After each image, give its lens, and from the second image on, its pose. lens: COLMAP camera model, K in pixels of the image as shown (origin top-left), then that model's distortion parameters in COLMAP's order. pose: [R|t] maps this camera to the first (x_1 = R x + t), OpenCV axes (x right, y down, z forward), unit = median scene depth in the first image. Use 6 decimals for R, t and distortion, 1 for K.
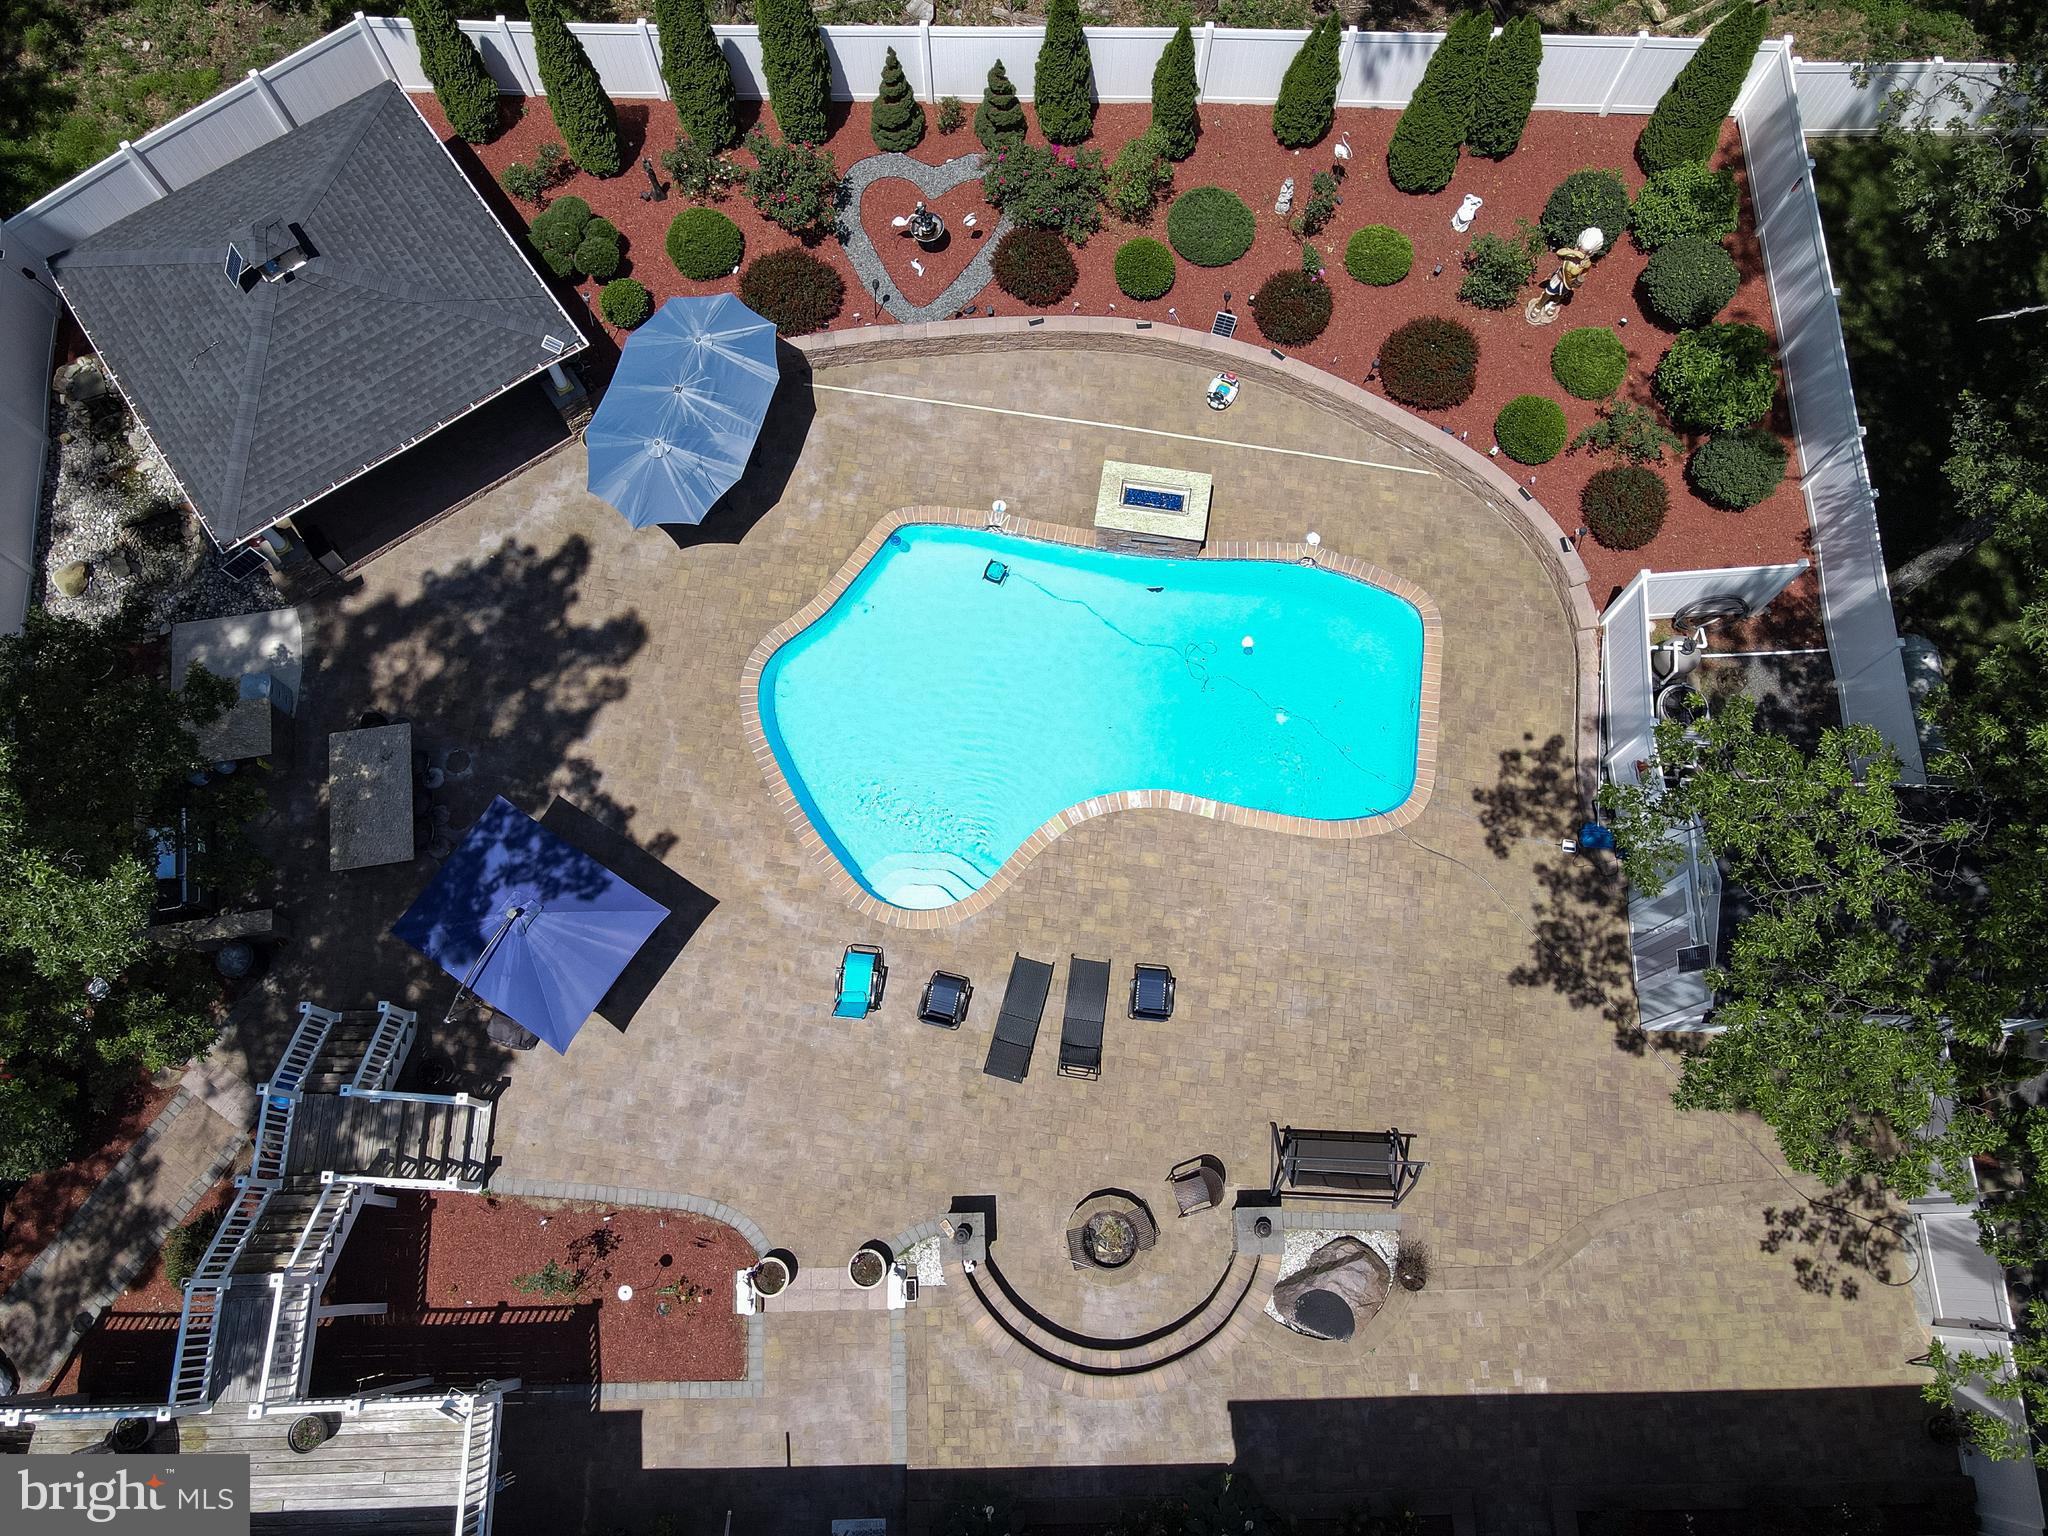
lens RADIAL K [[1467.9, 0, 1015.0], [0, 1467.9, 765.6], [0, 0, 1]] dist [0.058992, -0.048734]
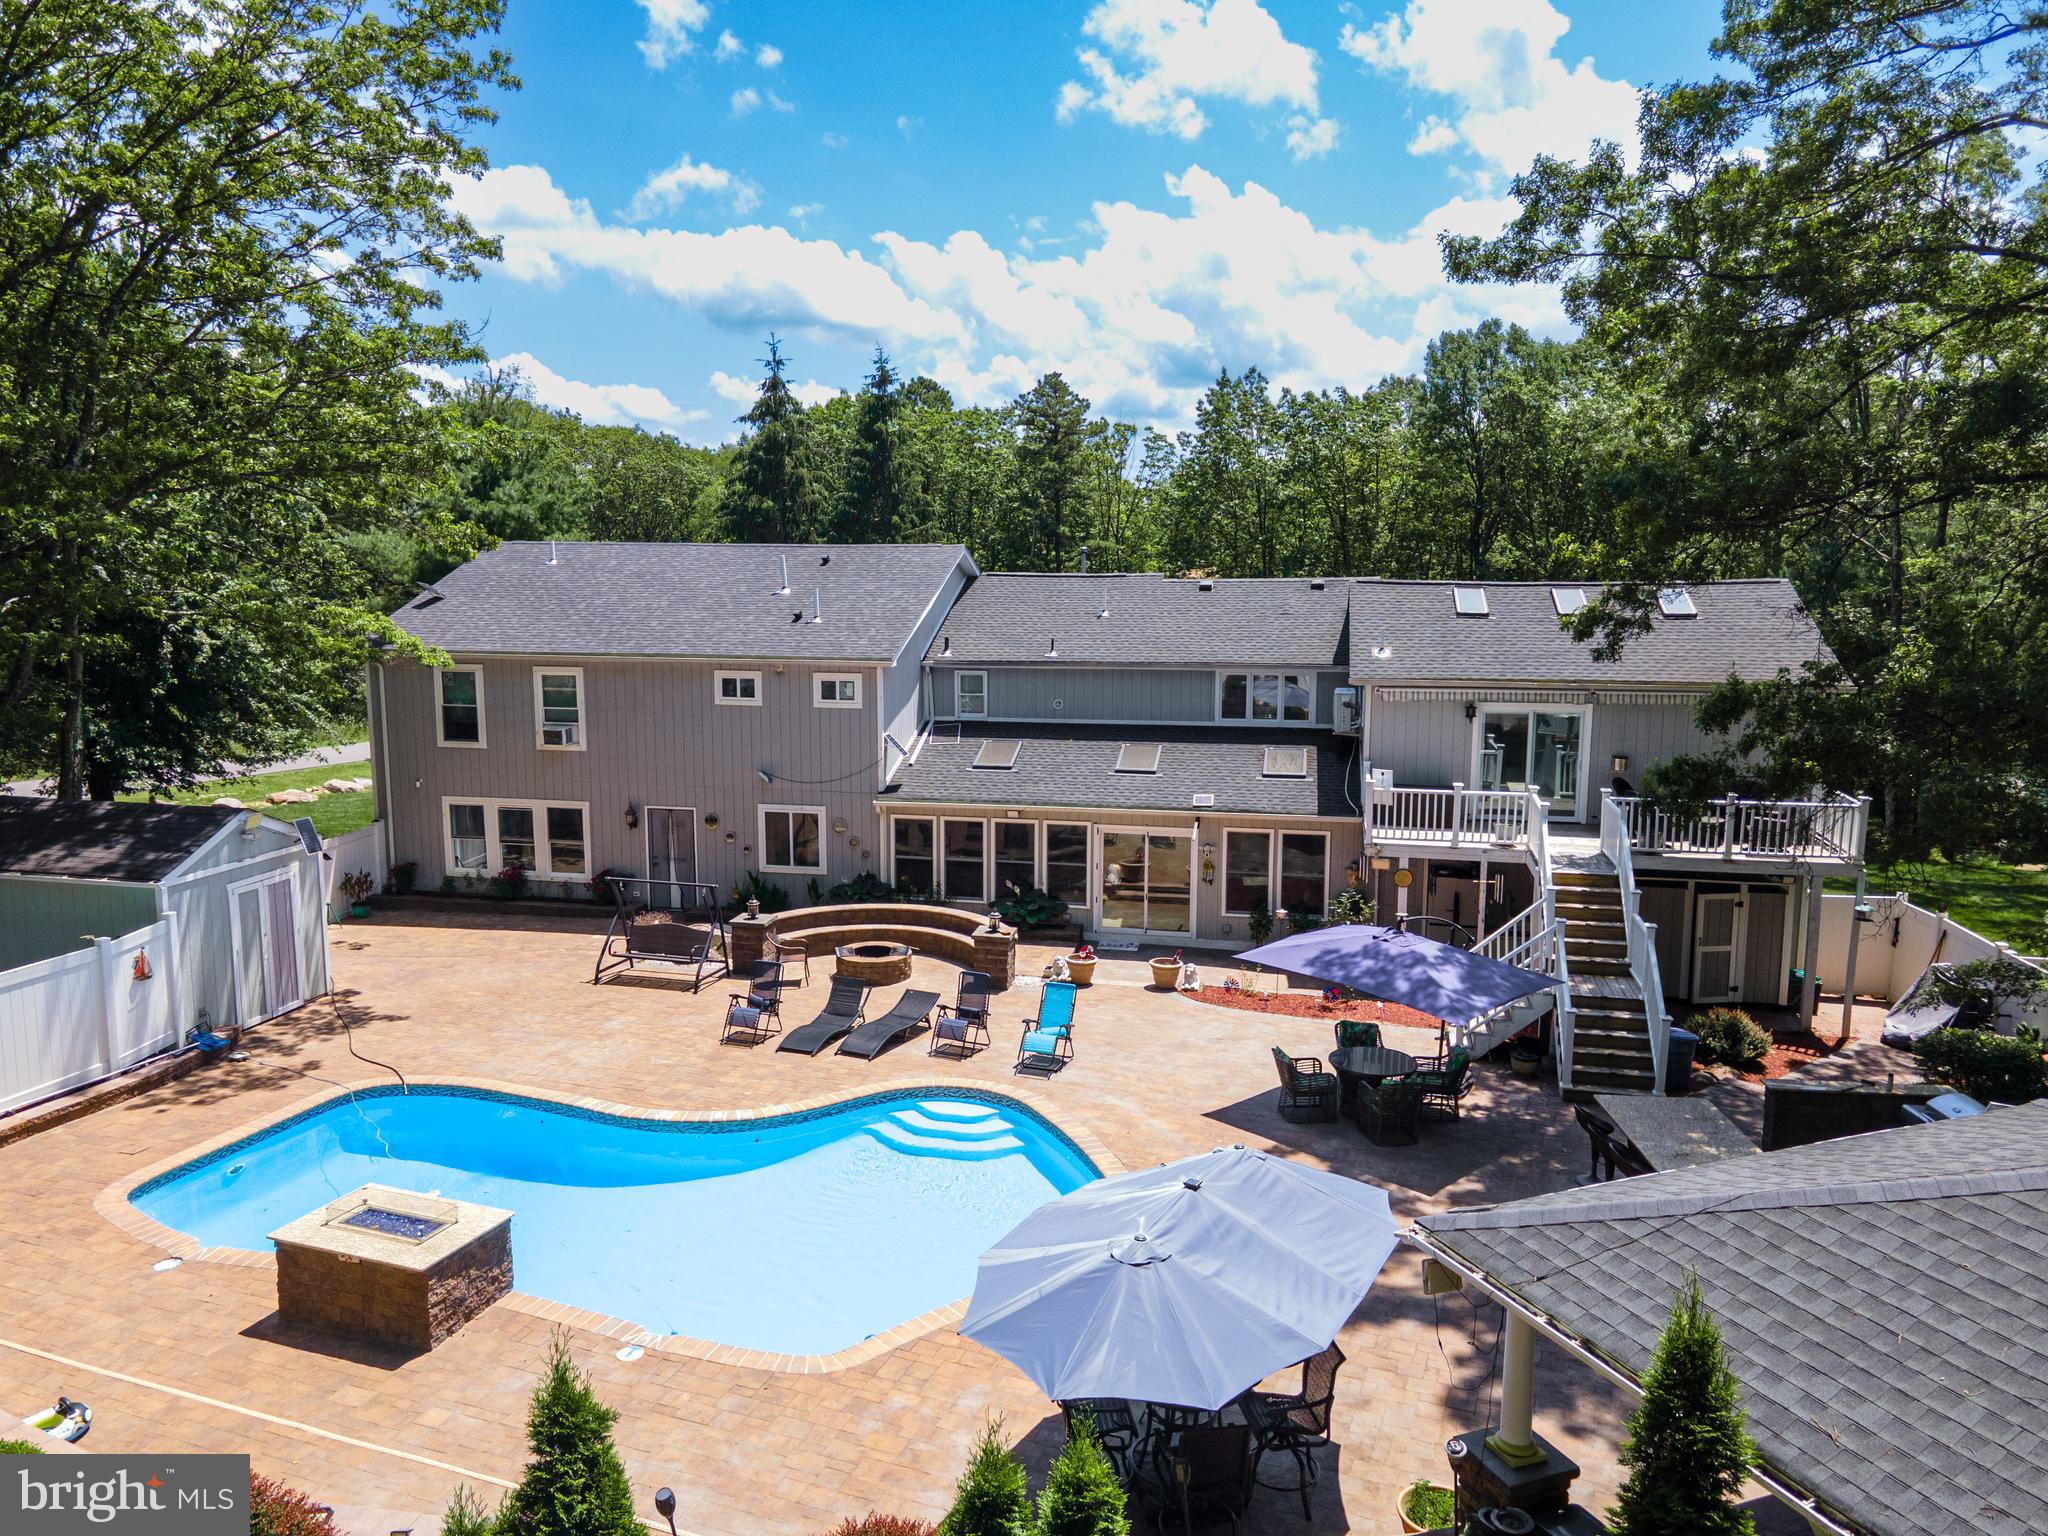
lens RADIAL K [[1467.9, 0, 1015.0], [0, 1467.9, 765.6], [0, 0, 1]] dist [0.058992, -0.048734]
pose [[-0.976113, -0.000798, 0.217260, -0.268484], [0.213177, 0.189477, 0.958464, -0.718319], [-0.041931, 0.981885, -0.184781, 0.945989]]
